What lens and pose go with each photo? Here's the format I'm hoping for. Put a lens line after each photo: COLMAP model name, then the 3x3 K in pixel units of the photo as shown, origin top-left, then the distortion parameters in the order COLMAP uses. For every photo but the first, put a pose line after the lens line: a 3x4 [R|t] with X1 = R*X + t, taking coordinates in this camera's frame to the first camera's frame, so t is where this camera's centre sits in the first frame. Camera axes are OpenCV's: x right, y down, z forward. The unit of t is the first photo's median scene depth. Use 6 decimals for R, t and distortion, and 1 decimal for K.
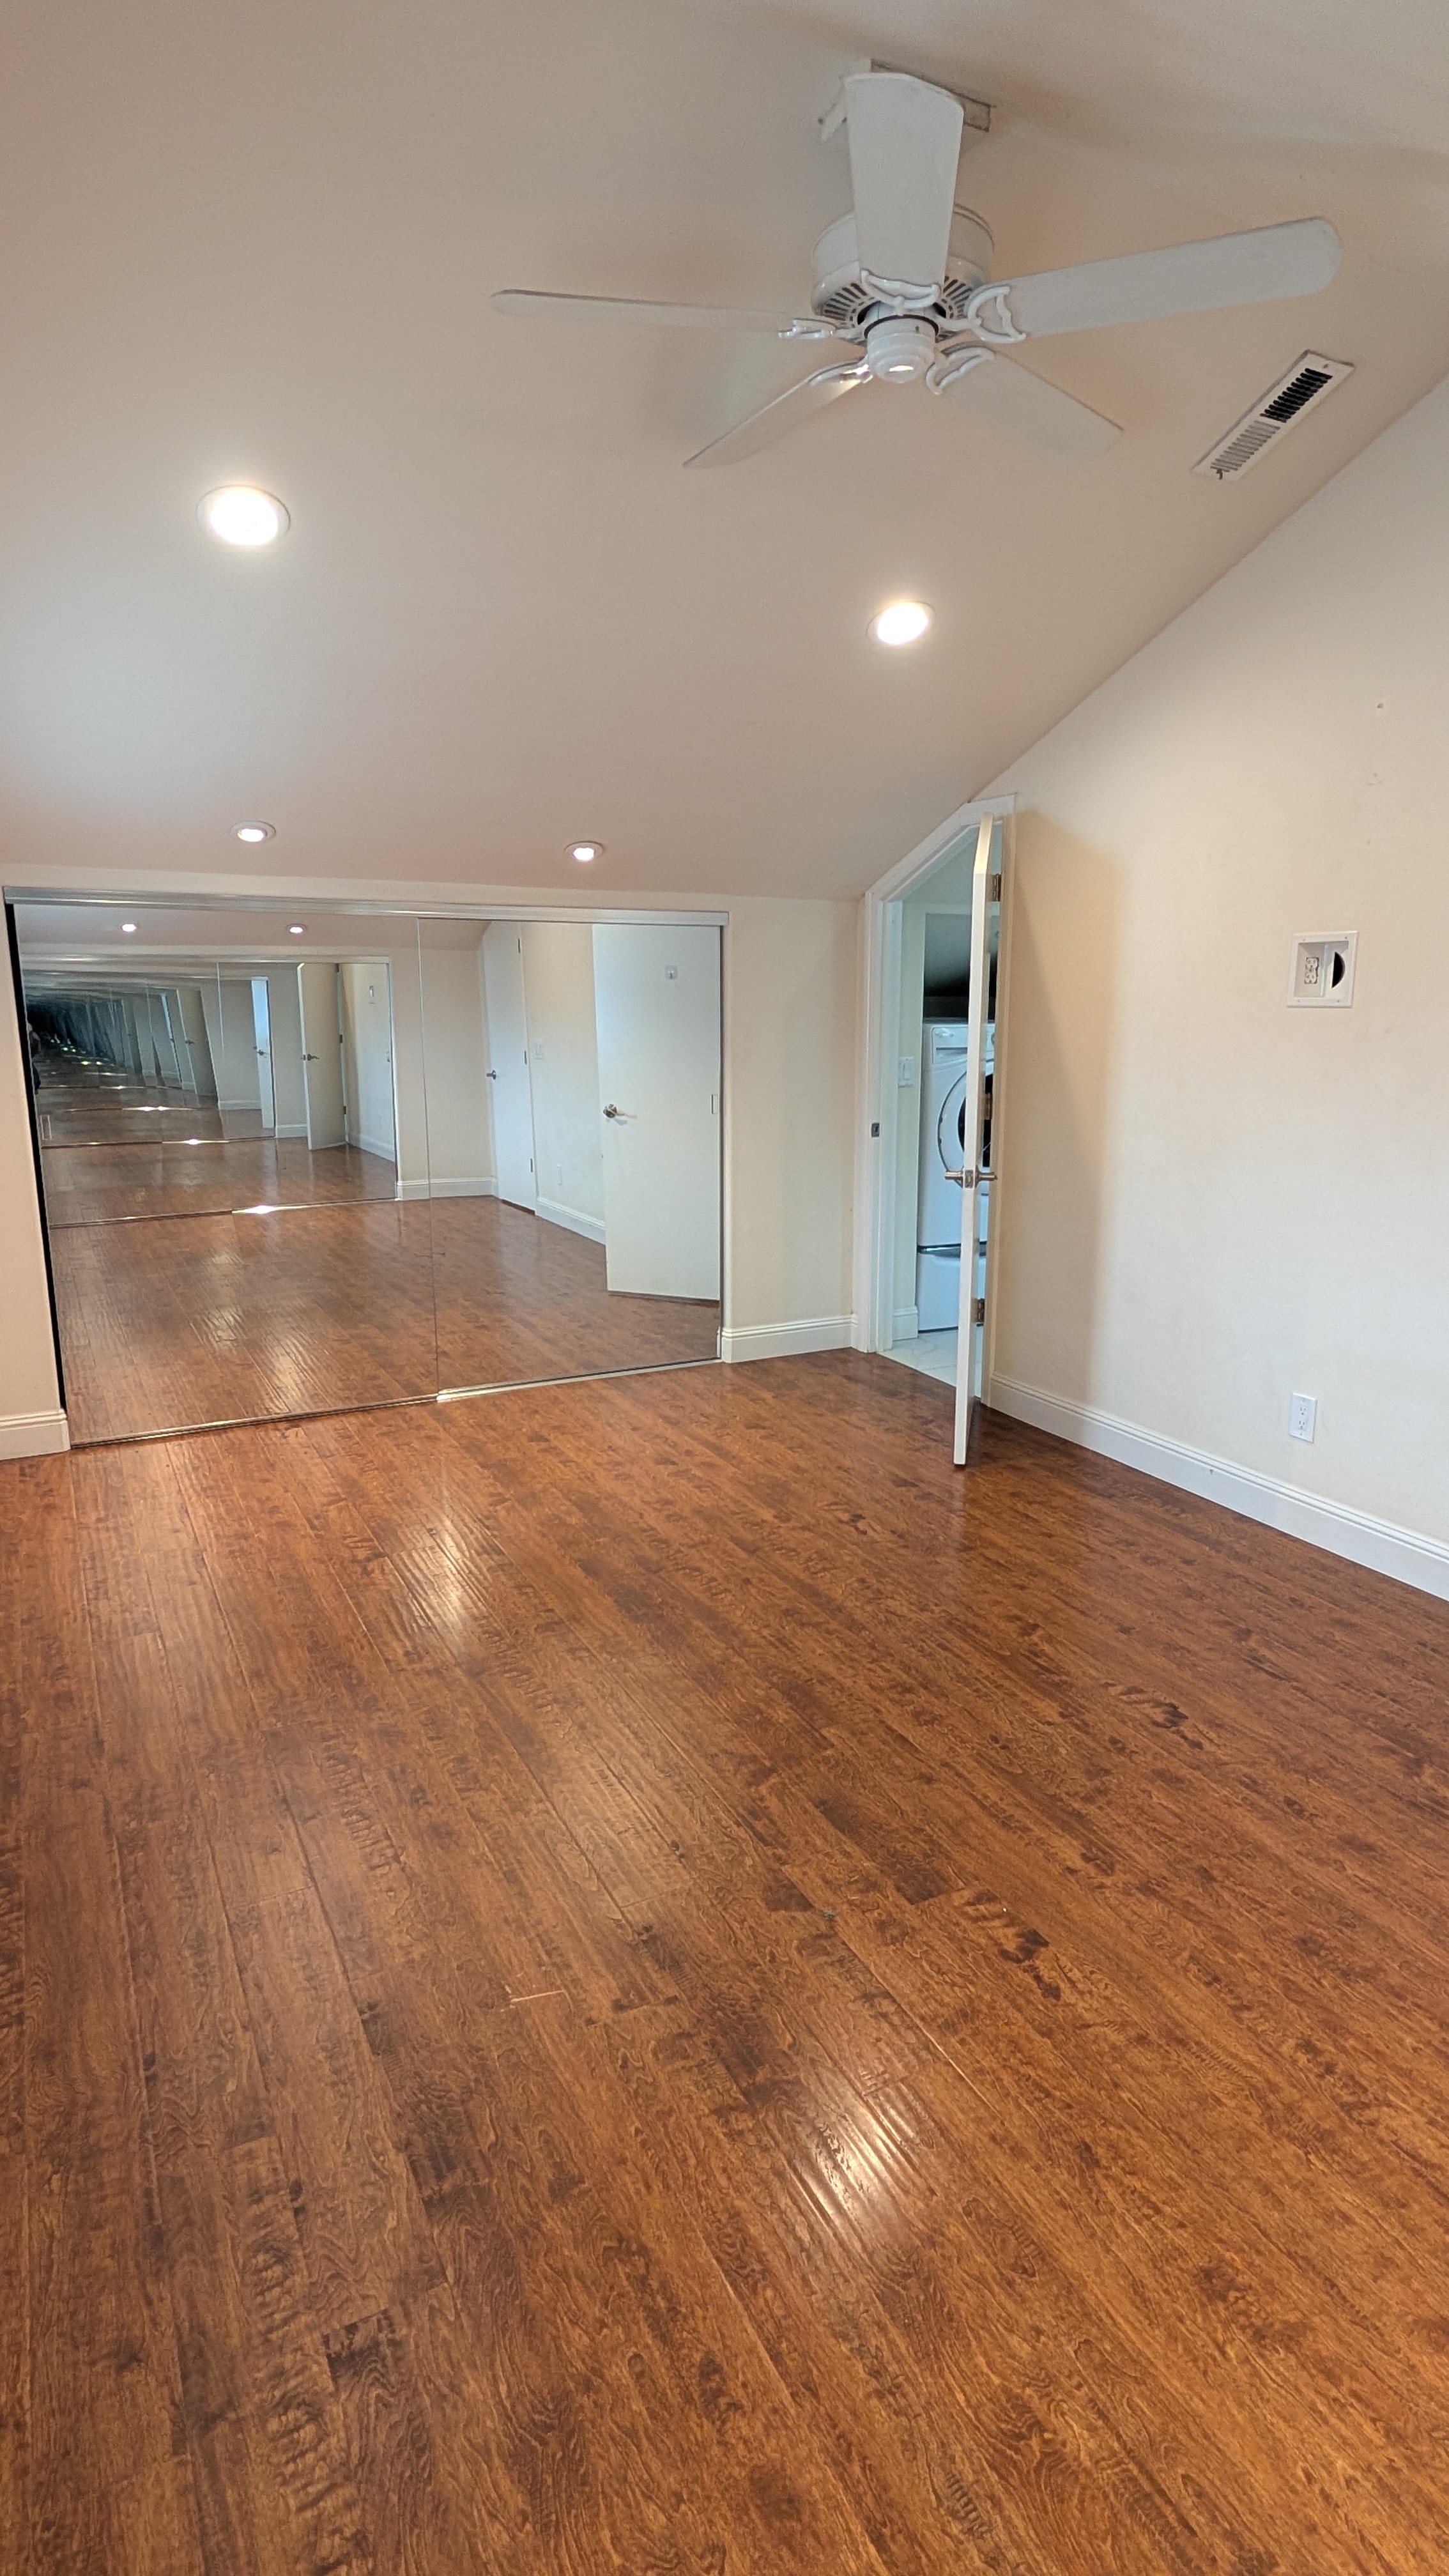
lens RADIAL K [[1393.0, 0, 719.0], [0, 1393.0, 1272.3], [0, 0, 1]] dist [0.003176, -0.002418]
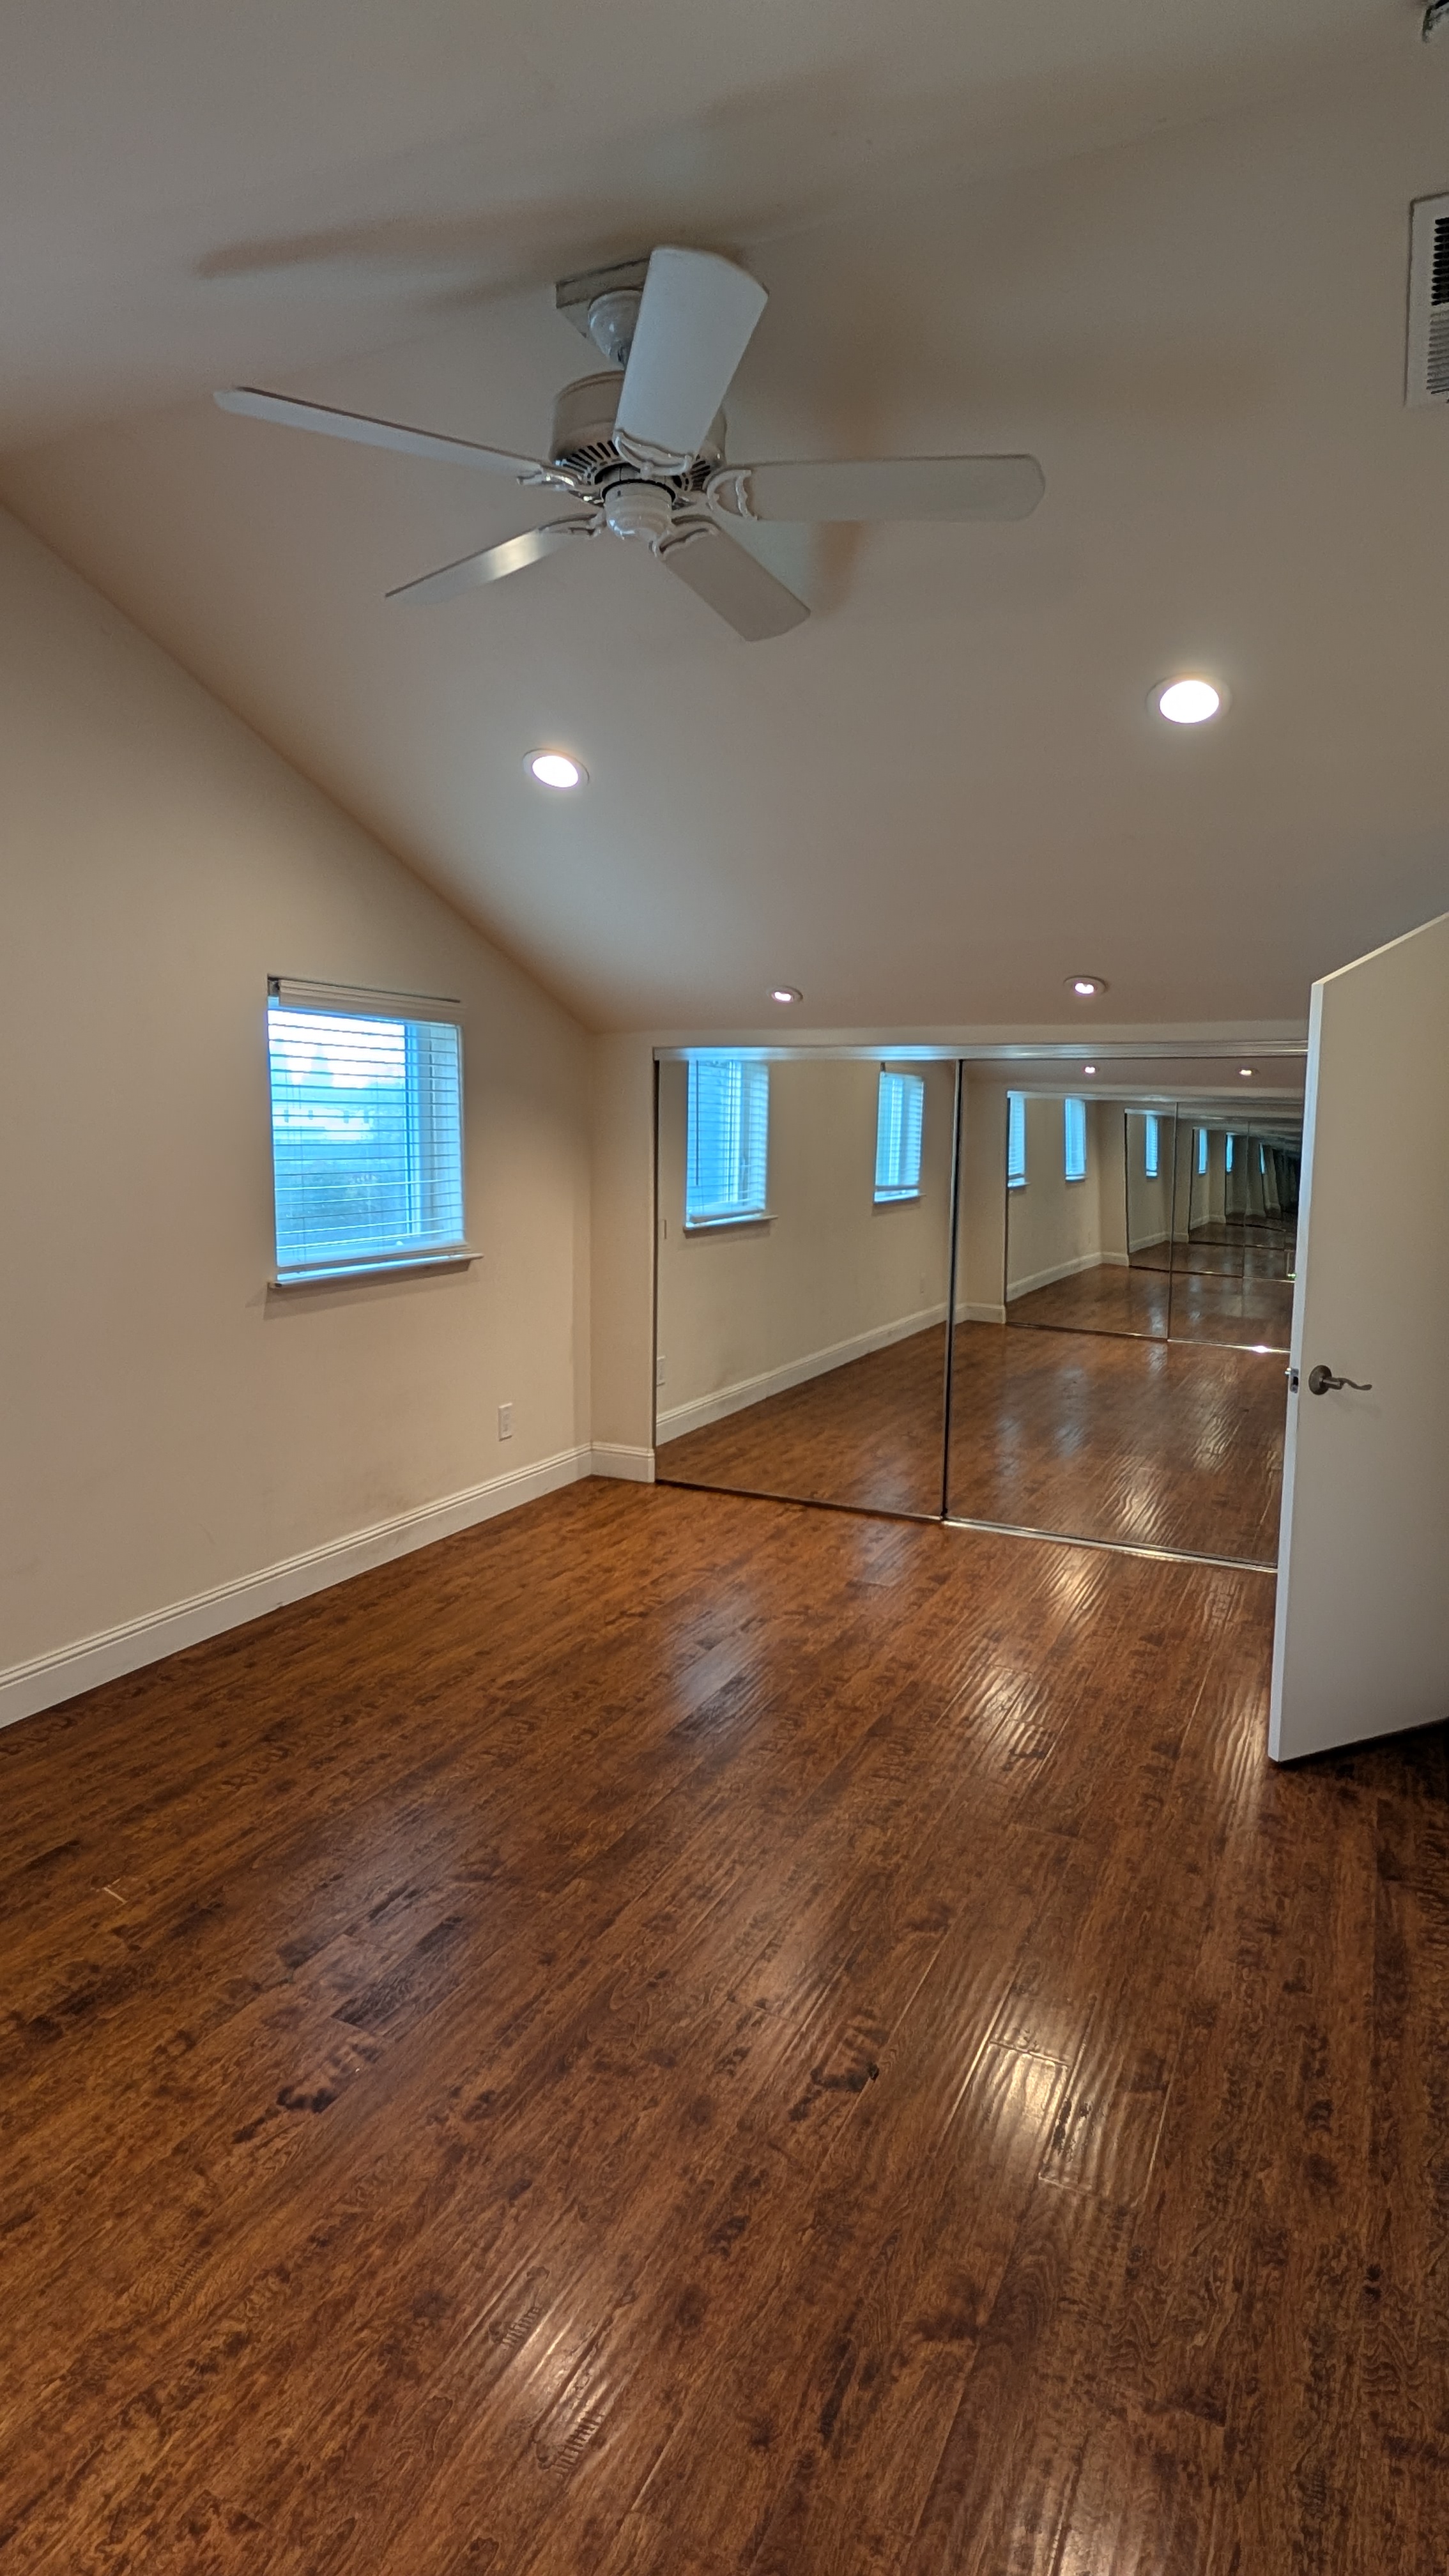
lens RADIAL K [[1342.2, 0, 724.6], [0, 1342.2, 1284.0], [0, 0, 1]] dist [0.000701, -0.000930]
pose [[0.594082, 0.103398, -0.797732, 0.591731], [-0.168715, 0.985663, 0.002113, -0.072284], [0.786513, 0.133334, 0.603009, 0.318868]]
